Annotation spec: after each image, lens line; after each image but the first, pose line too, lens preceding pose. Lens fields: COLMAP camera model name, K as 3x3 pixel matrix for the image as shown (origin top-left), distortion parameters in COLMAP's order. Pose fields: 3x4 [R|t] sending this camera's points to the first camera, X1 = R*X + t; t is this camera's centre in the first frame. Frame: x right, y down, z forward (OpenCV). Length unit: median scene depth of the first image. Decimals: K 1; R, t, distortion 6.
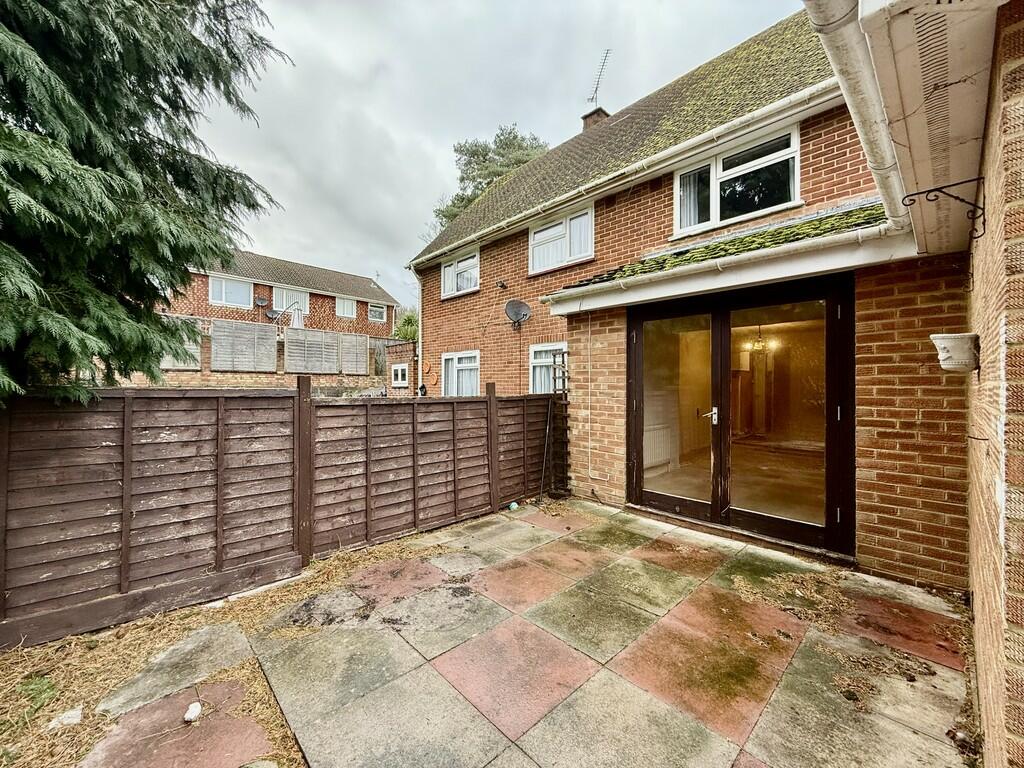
lens RADIAL K [[405.9, 0, 508.1], [0, 405.9, 384.2], [0, 0, 1]] dist [-0.001838, 0.000190]
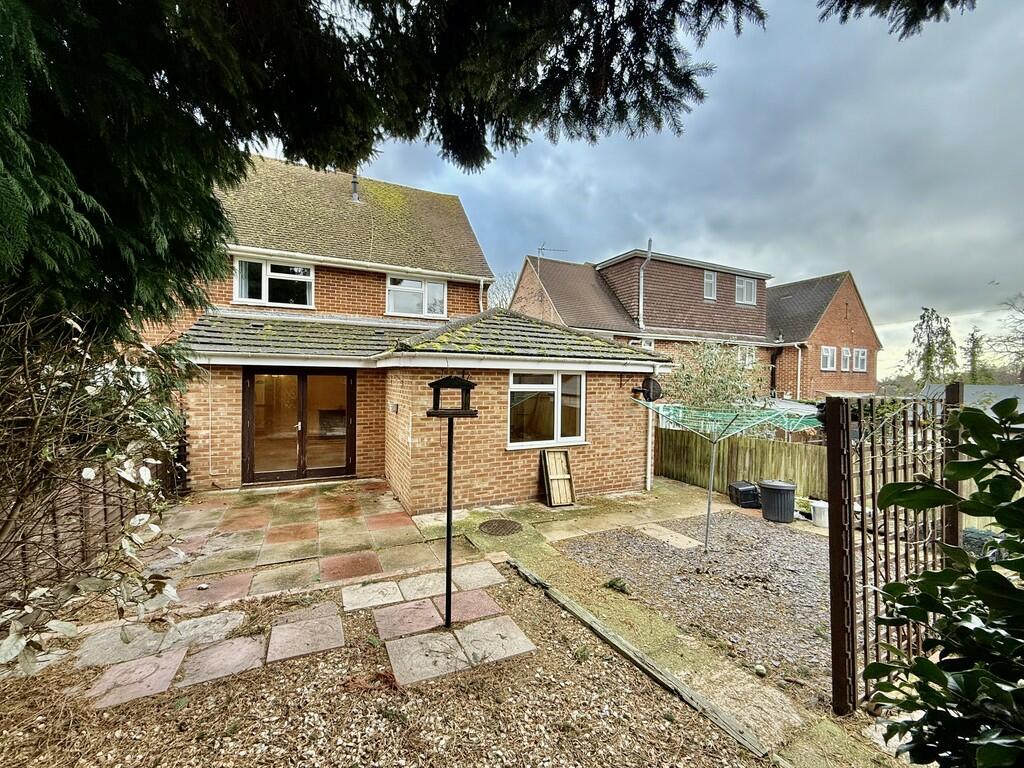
lens RADIAL K [[405.9, 0, 508.1], [0, 405.9, 384.2], [0, 0, 1]] dist [-0.001838, 0.000190]
pose [[0.298542, -0.011422, 0.954328, -0.927559], [-0.017769, 0.999689, 0.017524, -0.155359], [-0.954231, -0.022190, 0.298246, -0.496588]]
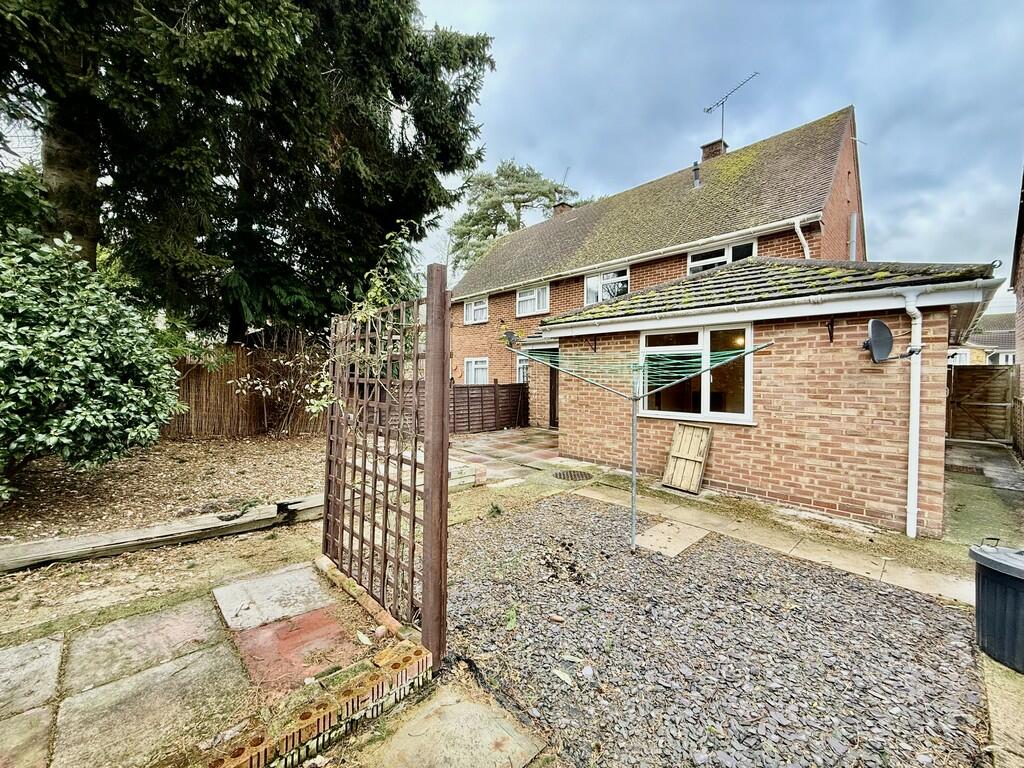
lens RADIAL K [[405.9, 0, 508.1], [0, 405.9, 384.2], [0, 0, 1]] dist [-0.001838, 0.000190]
pose [[0.999989, 0.000227, -0.004772, 0.043830], [-0.000092, 0.999597, 0.028375, -0.040703], [0.004777, -0.028374, 0.999586, -1.483189]]
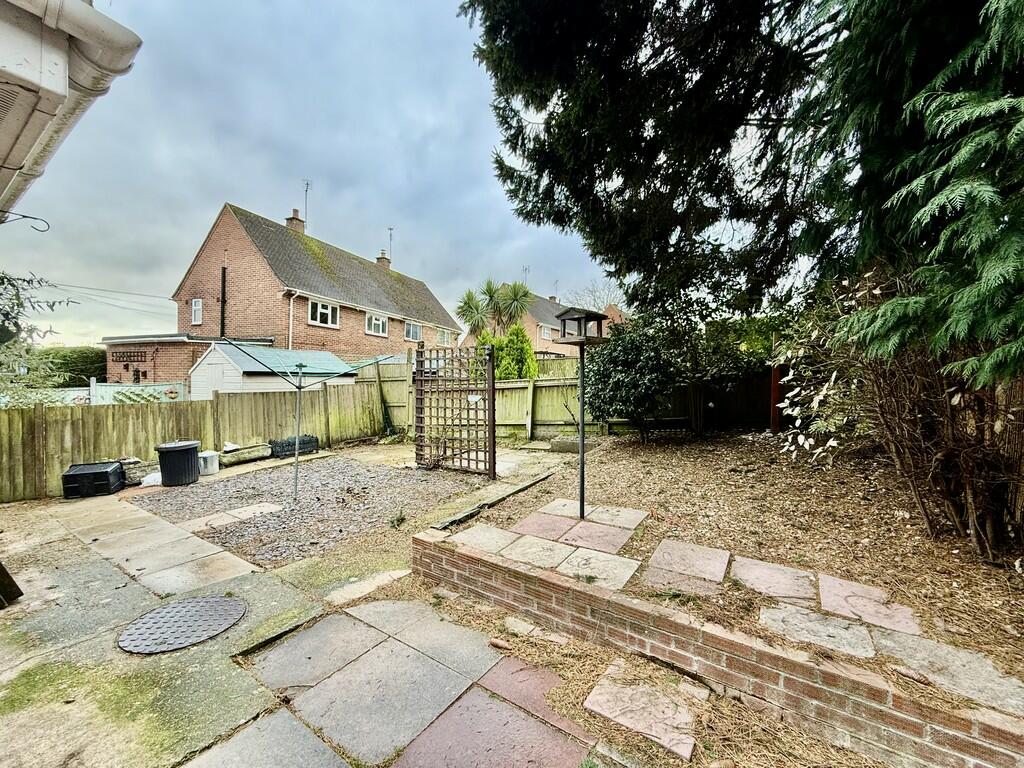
lens RADIAL K [[405.9, 0, 508.1], [0, 405.9, 384.2], [0, 0, 1]] dist [-0.001838, 0.000190]
pose [[-0.975005, -0.018957, -0.221374, -0.028047], [-0.019936, 0.999799, 0.002187, -0.014288], [0.221288, 0.006545, -0.975186, 0.504443]]
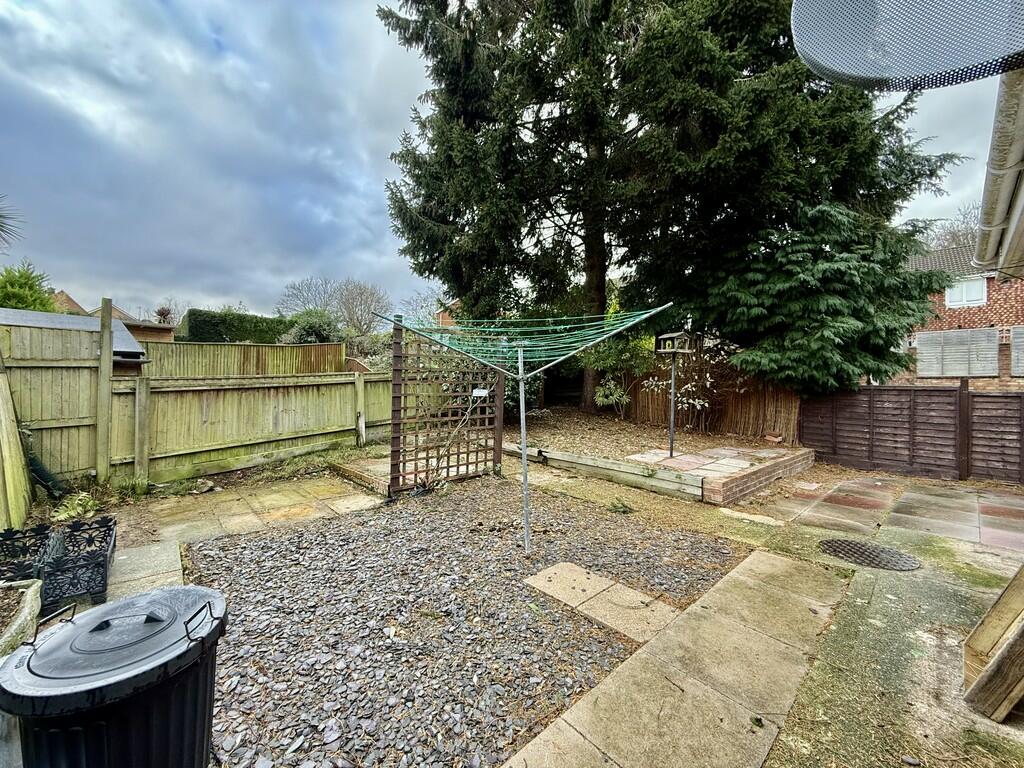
lens RADIAL K [[405.9, 0, 508.1], [0, 405.9, 384.2], [0, 0, 1]] dist [-0.001838, 0.000190]
pose [[-0.034961, -0.017665, -0.999233, 0.979075], [-0.005757, 0.999831, -0.017474, 0.032518], [0.999372, 0.005142, -0.035057, -0.703679]]
